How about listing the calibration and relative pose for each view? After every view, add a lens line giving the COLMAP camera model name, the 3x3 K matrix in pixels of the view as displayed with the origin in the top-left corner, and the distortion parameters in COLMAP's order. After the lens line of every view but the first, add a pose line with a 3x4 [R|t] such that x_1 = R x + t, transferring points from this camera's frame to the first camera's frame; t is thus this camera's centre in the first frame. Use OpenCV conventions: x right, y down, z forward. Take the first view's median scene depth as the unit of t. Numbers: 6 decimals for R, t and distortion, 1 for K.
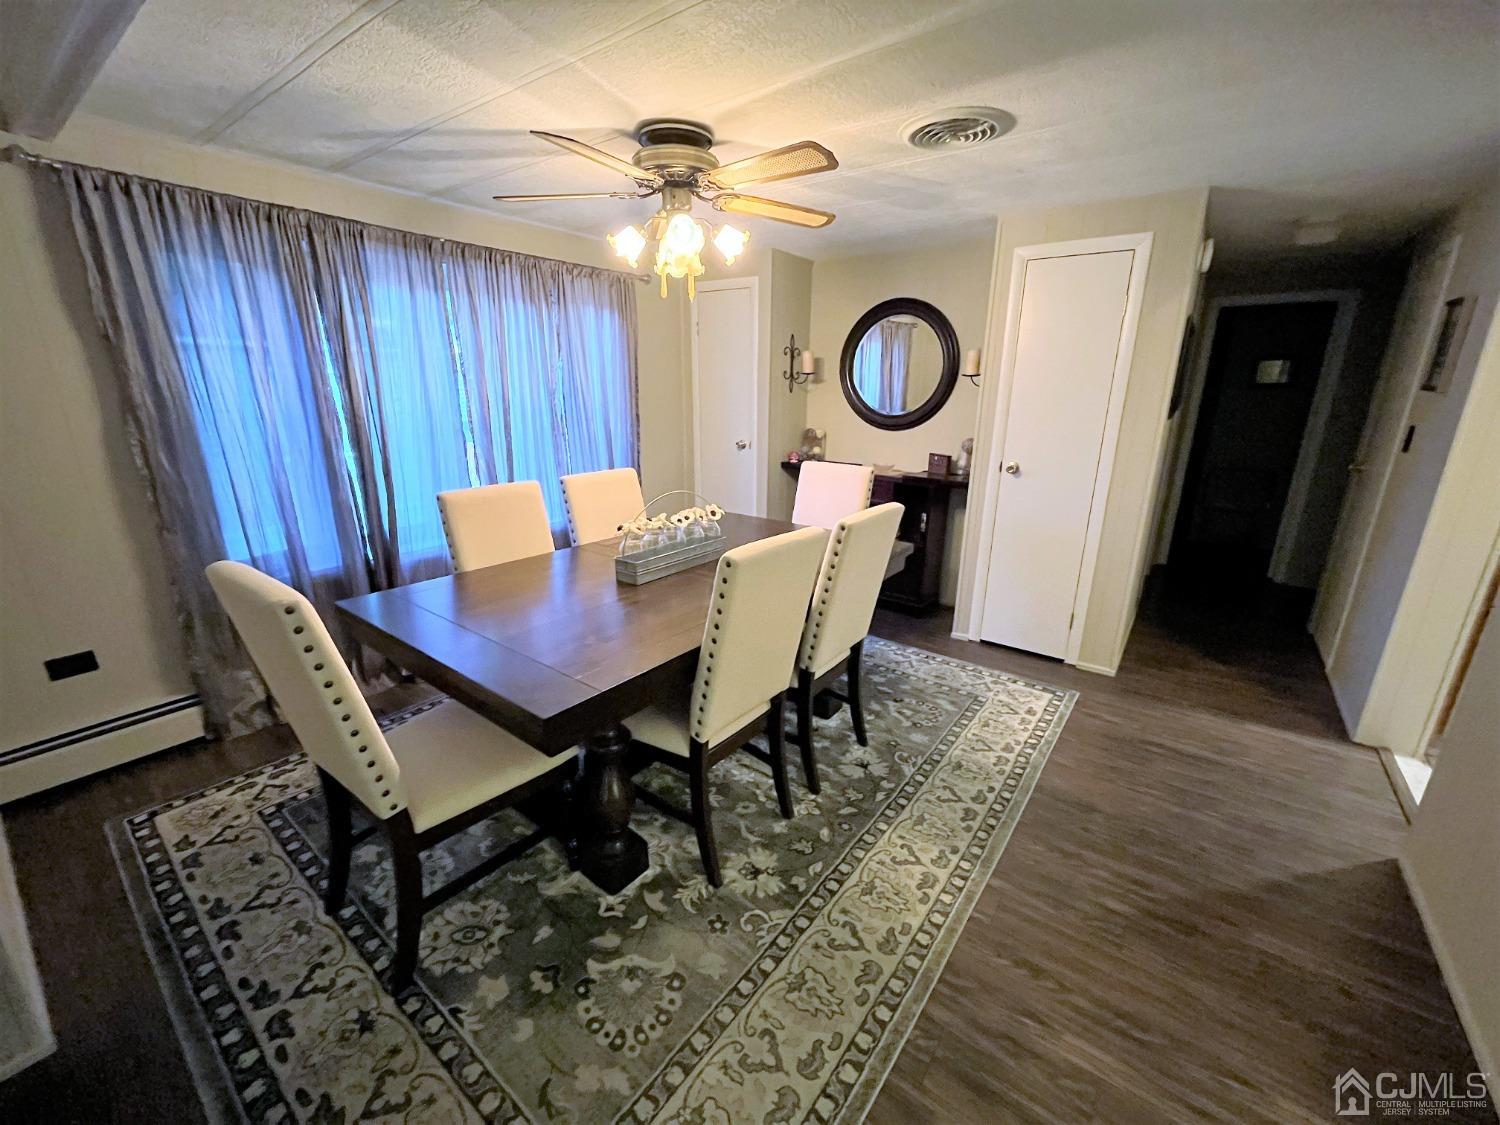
lens RADIAL K [[604.3, 0, 749.8], [0, 604.3, 560.1], [0, 0, 1]] dist [-0.001956, -0.001166]
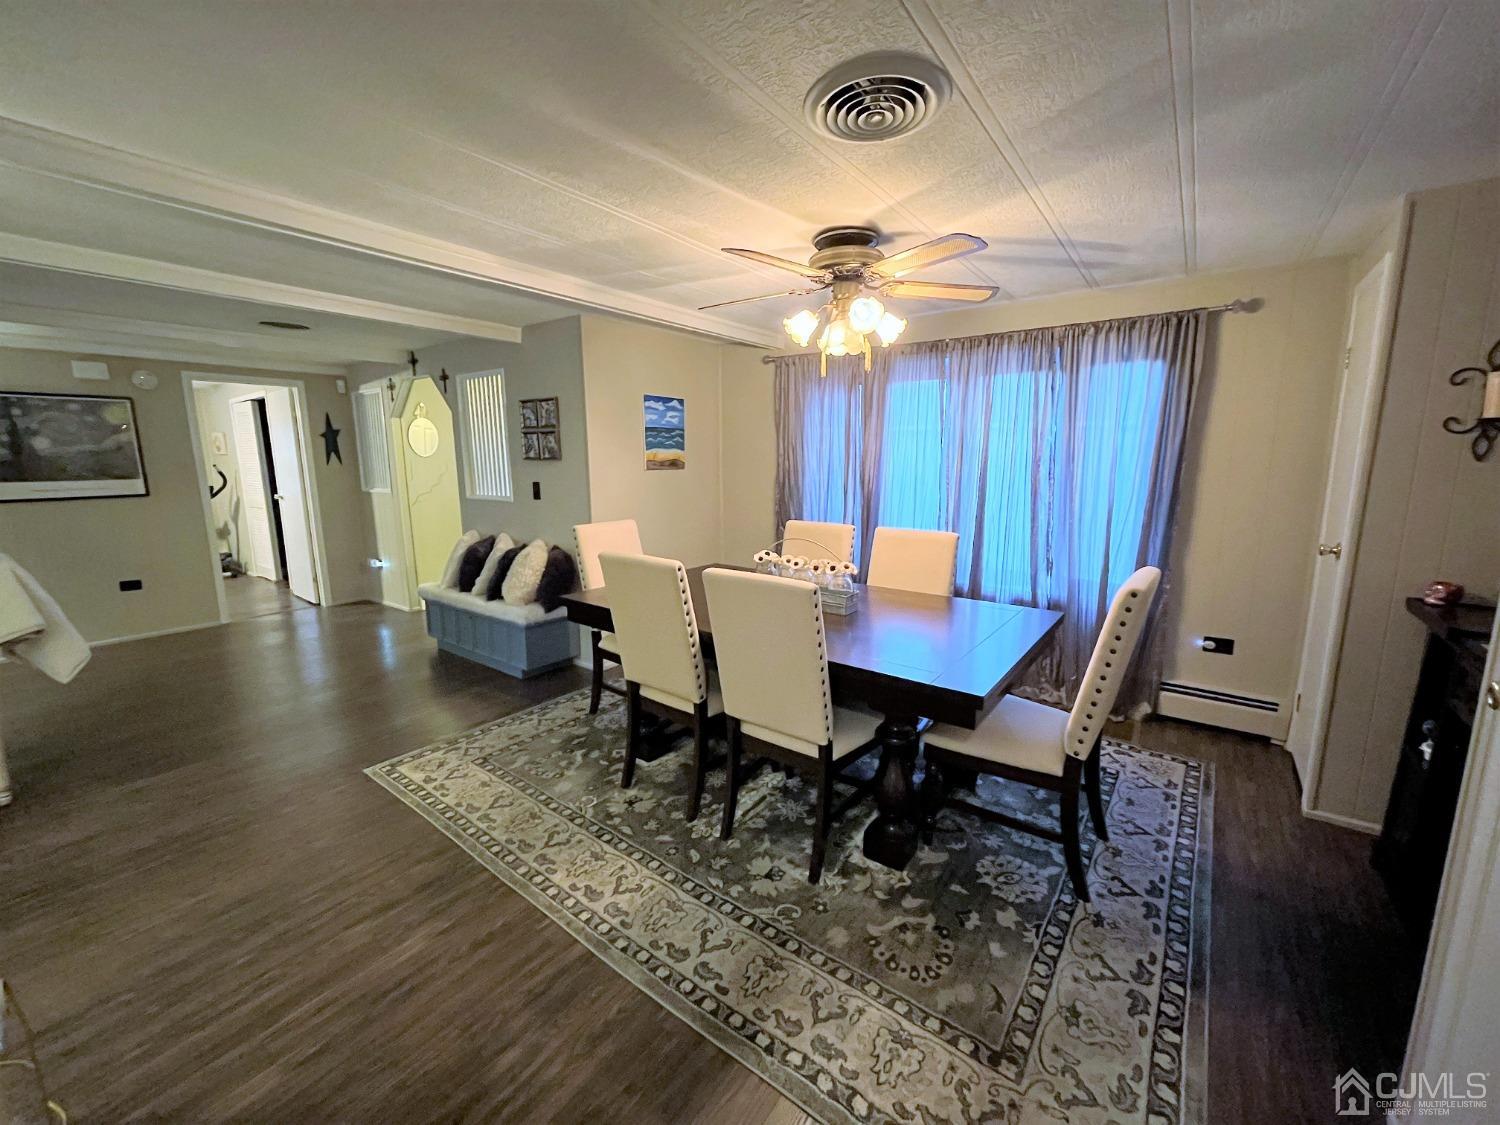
lens RADIAL K [[604.3, 0, 749.8], [0, 604.3, 560.1], [0, 0, 1]] dist [-0.001956, -0.001166]
pose [[-0.000123, 0.160168, -0.987090, 1.139268], [-0.273857, 0.949348, 0.154078, -0.251062], [0.961770, 0.270340, 0.043746, 0.955959]]
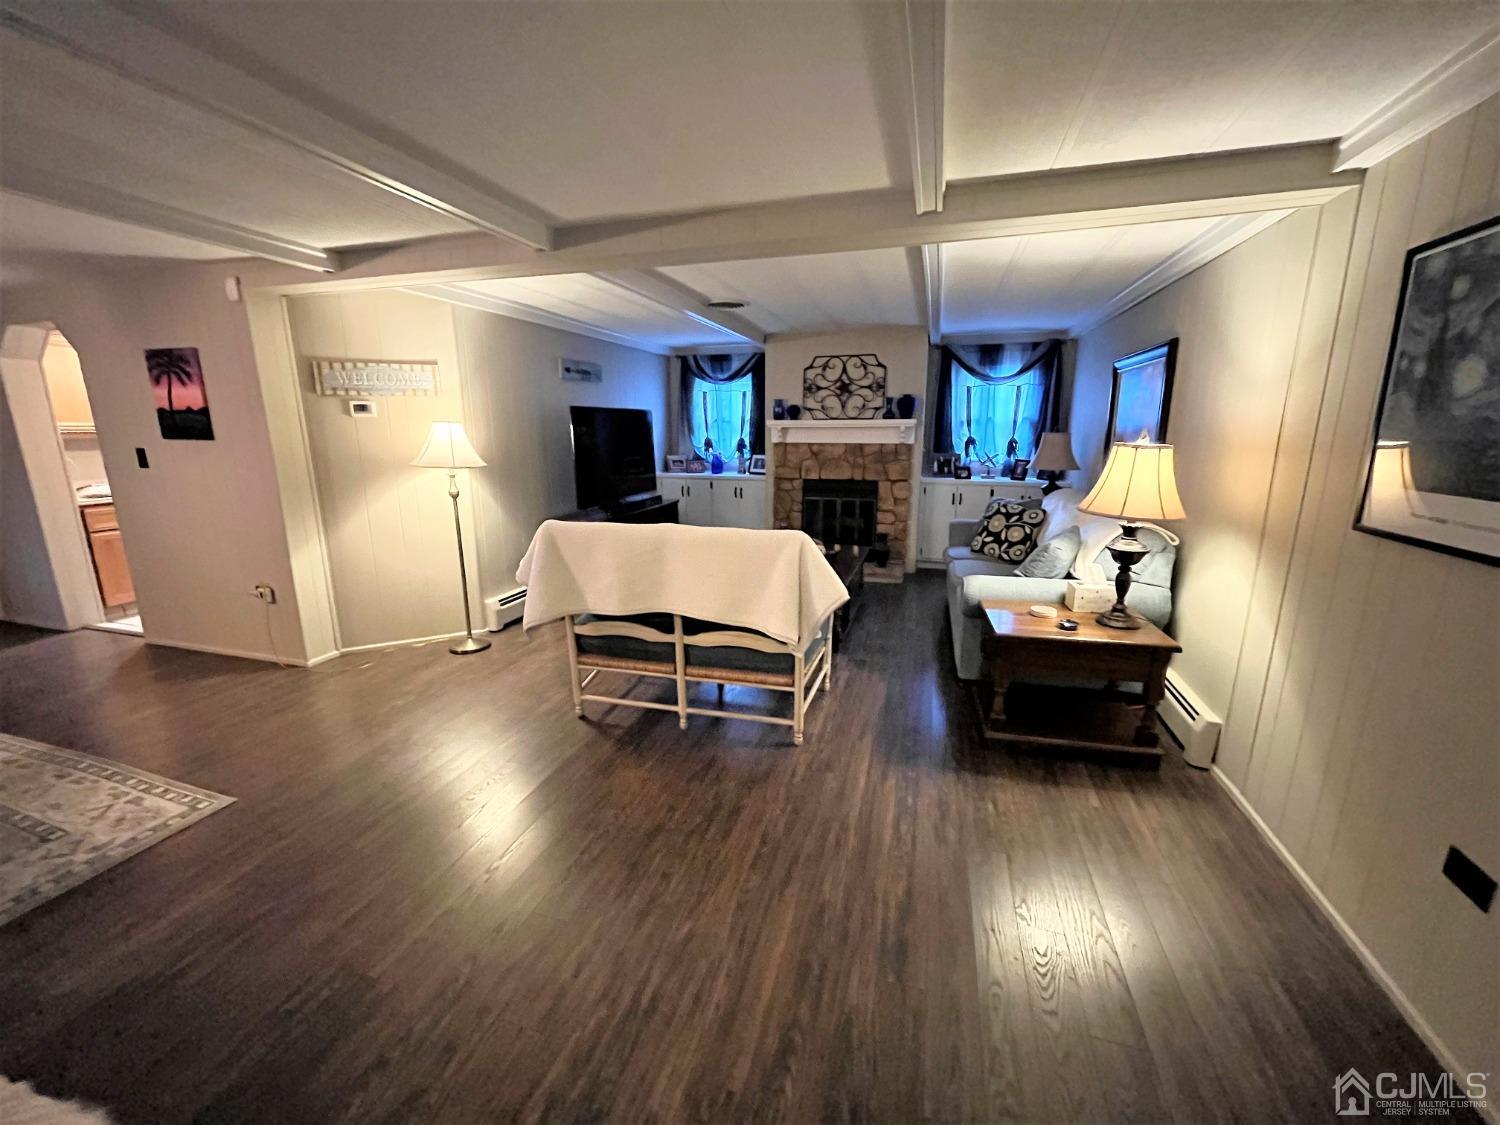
lens RADIAL K [[604.3, 0, 749.8], [0, 604.3, 560.1], [0, 0, 1]] dist [-0.001956, -0.001166]
pose [[-0.333839, -0.214369, 0.917931, -1.424314], [0.265151, 0.913123, 0.309678, 0.133291], [-0.904570, 0.346773, -0.247996, -0.460813]]
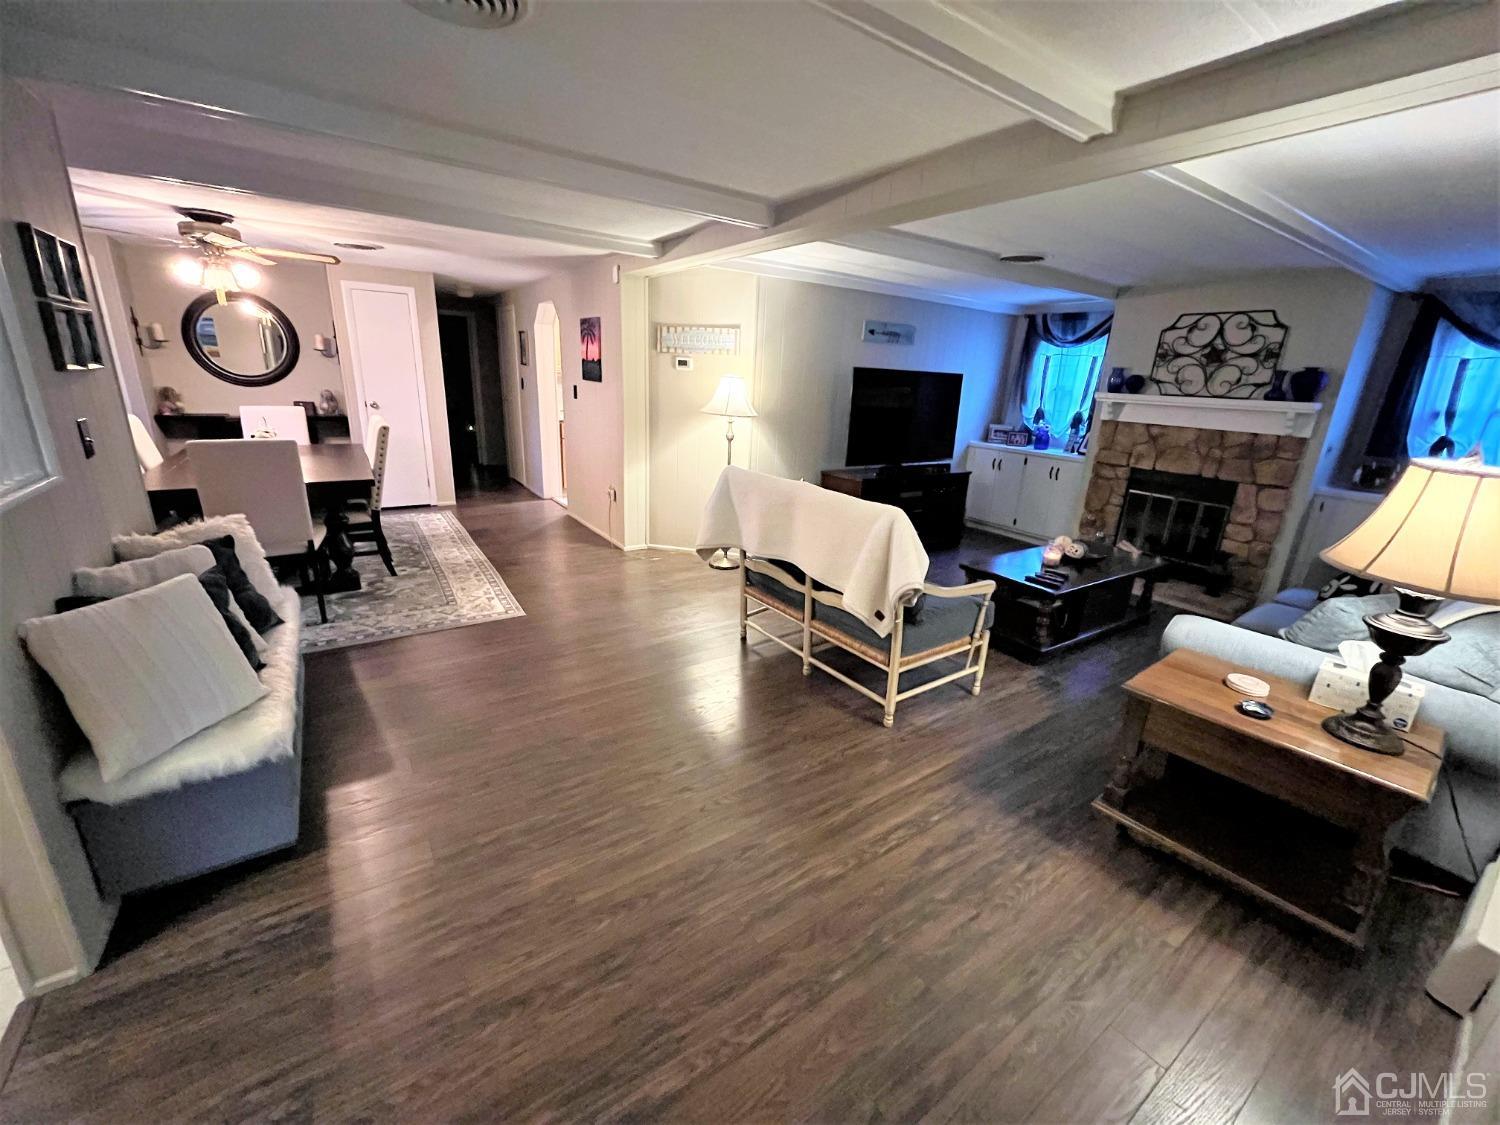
lens RADIAL K [[604.3, 0, 749.8], [0, 604.3, 560.1], [0, 0, 1]] dist [-0.001956, -0.001166]
pose [[0.330857, -0.272745, 0.903407, -1.505488], [0.223057, 0.952798, 0.205966, 0.269318], [-0.916940, 0.133366, 0.376077, -1.020234]]
